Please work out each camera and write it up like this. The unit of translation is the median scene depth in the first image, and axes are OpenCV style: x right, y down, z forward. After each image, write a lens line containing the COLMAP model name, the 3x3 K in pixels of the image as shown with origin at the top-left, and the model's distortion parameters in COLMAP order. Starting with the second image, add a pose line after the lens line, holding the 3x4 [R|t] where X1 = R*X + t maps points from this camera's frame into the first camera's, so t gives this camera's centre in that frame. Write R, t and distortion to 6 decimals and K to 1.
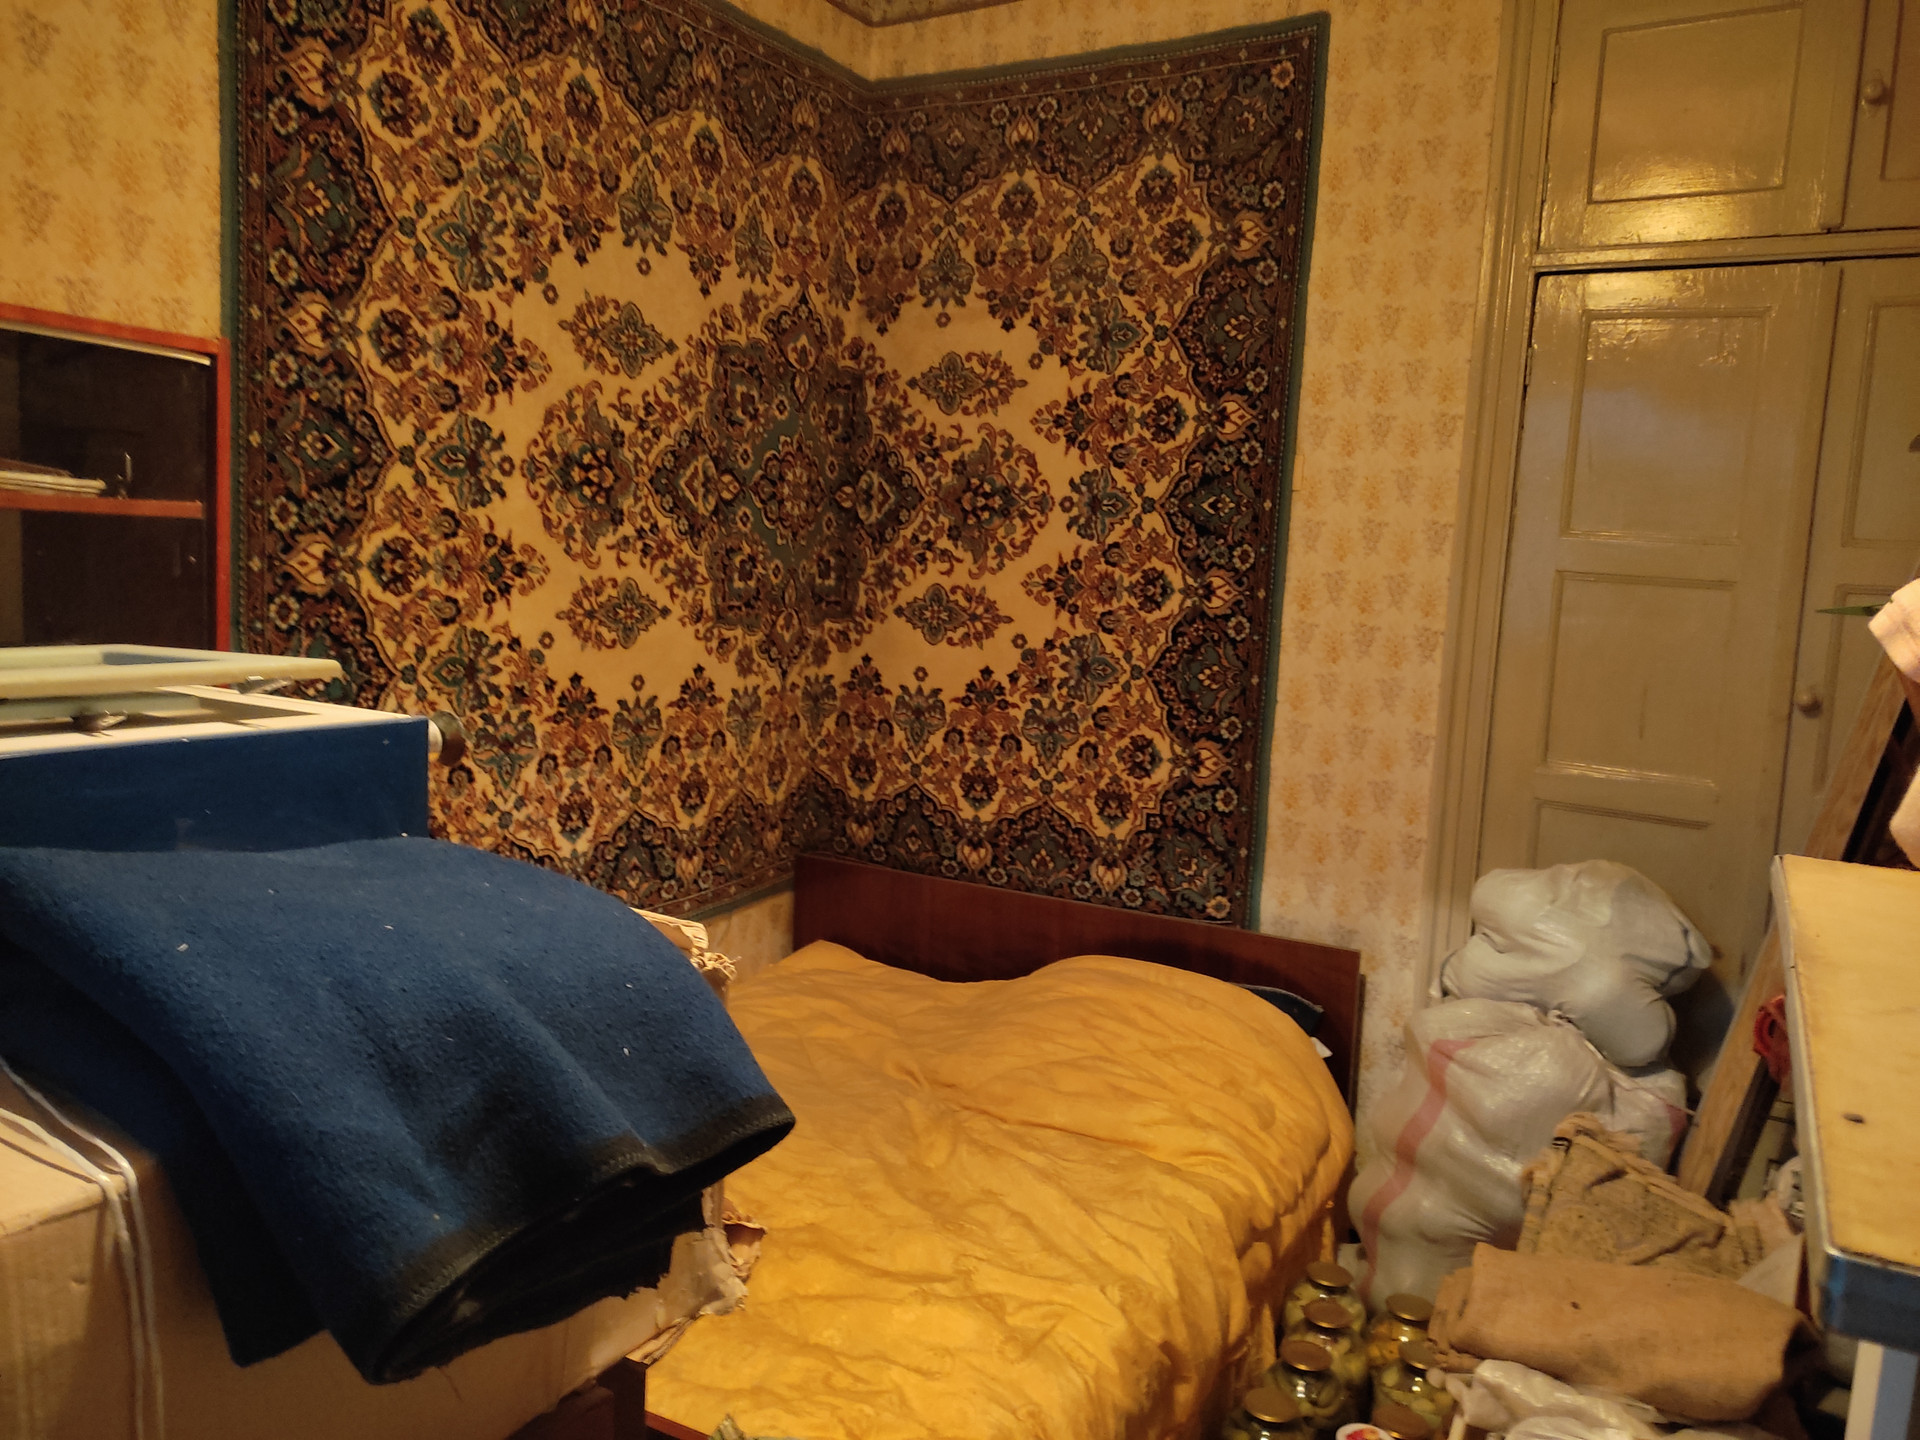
lens RADIAL K [[1431.1, 0, 959.0], [0, 1431.1, 717.6], [0, 0, 1]] dist [0.058059, -0.060788]
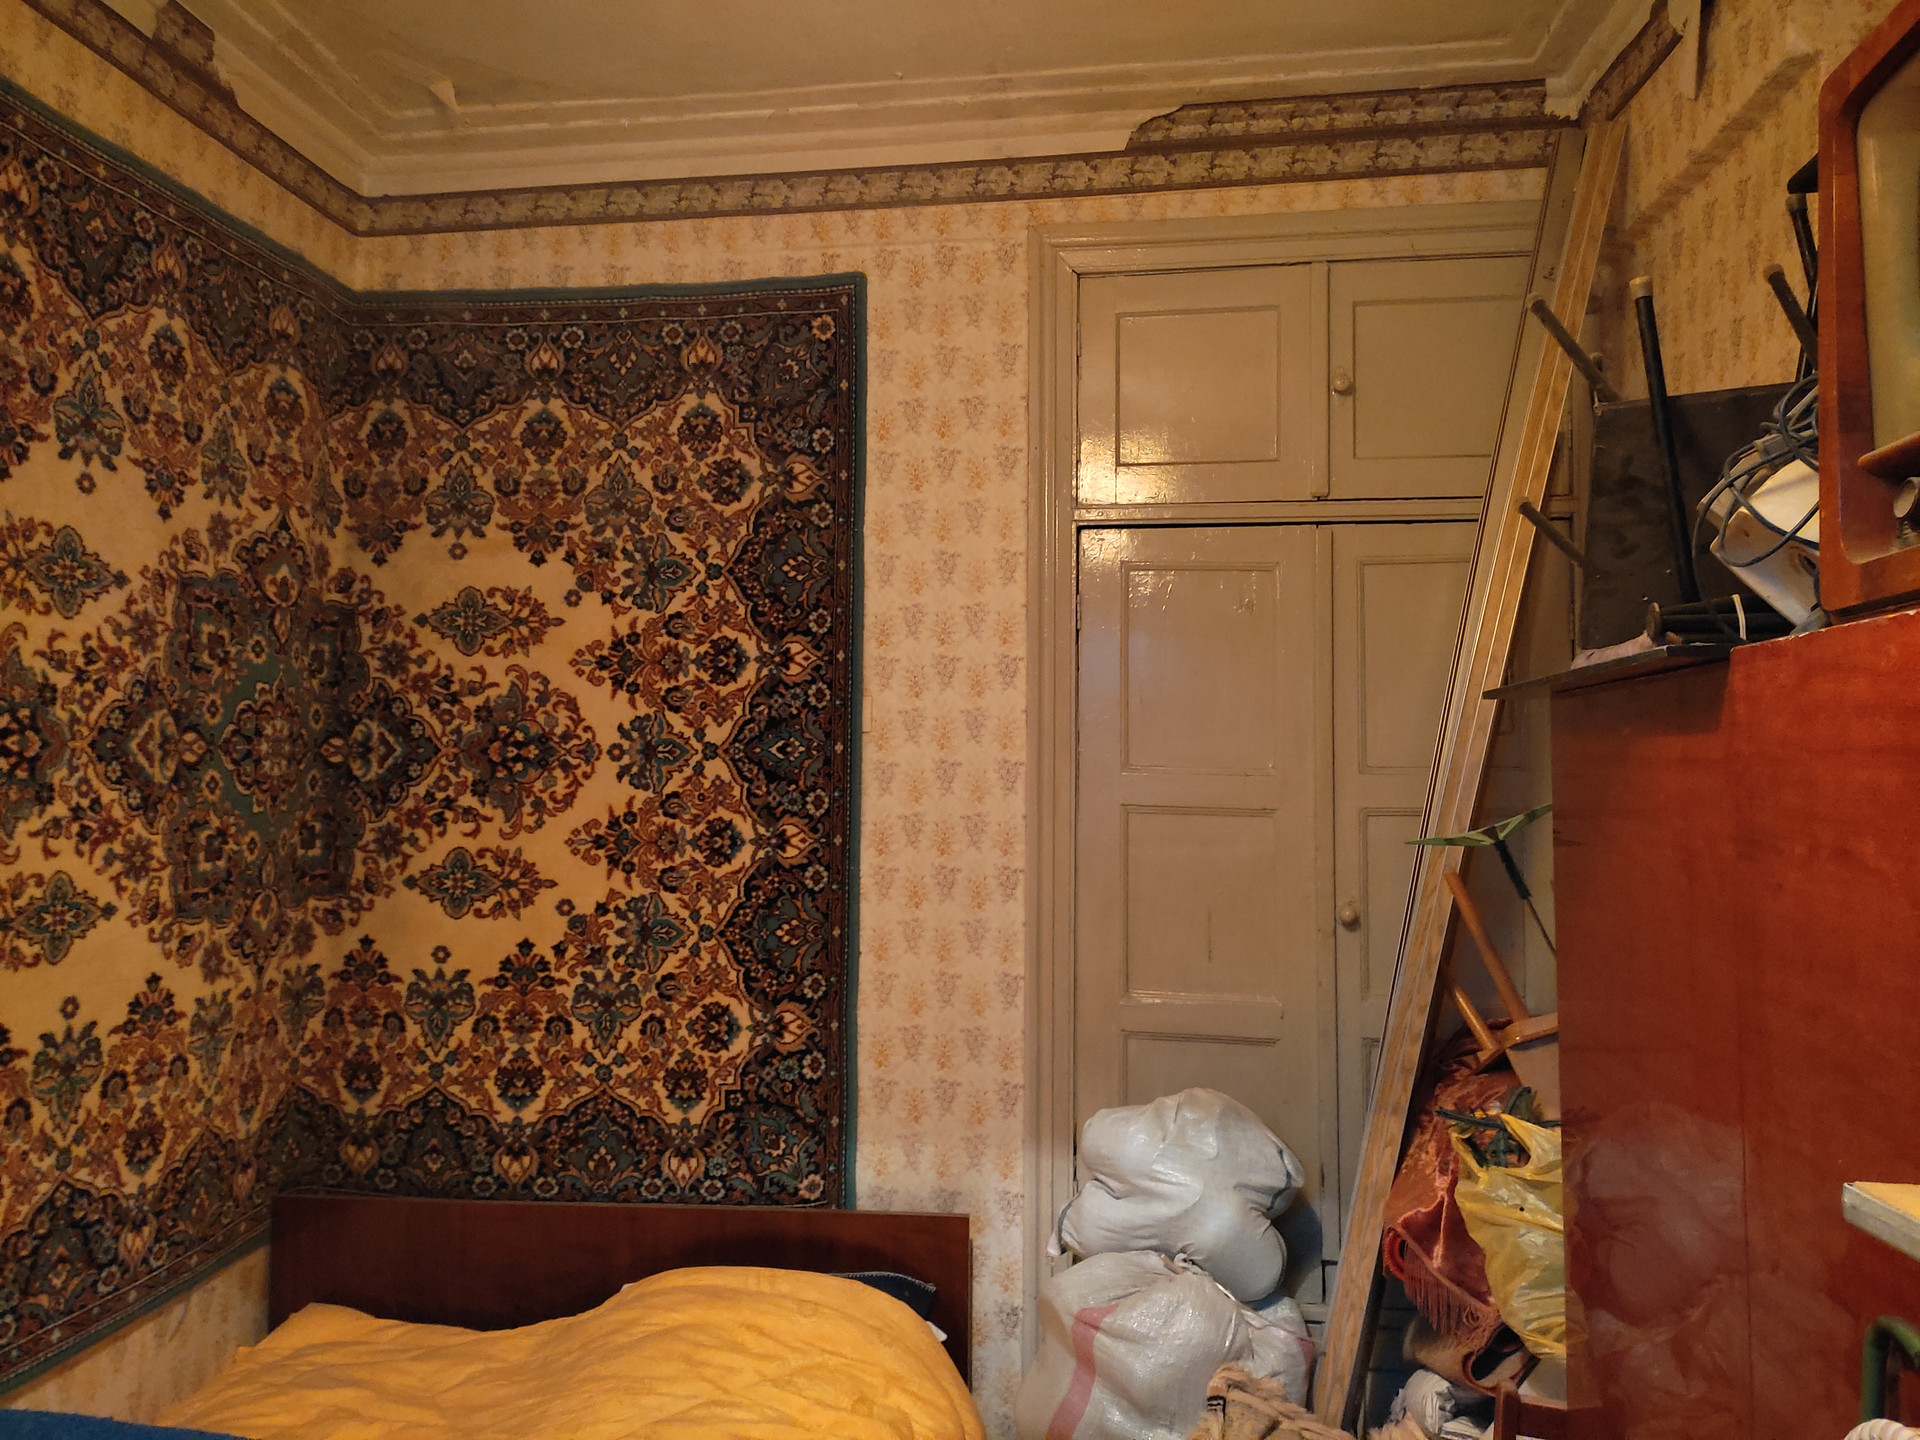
lens RADIAL K [[1431.1, 0, 958.1], [0, 1431.1, 709.6], [0, 0, 1]] dist [0.058059, -0.060788]
pose [[0.918955, -0.023702, 0.393649, -0.085864], [0.083929, 0.987079, -0.136496, -0.034373], [-0.385328, 0.158472, 0.909071, 0.089678]]
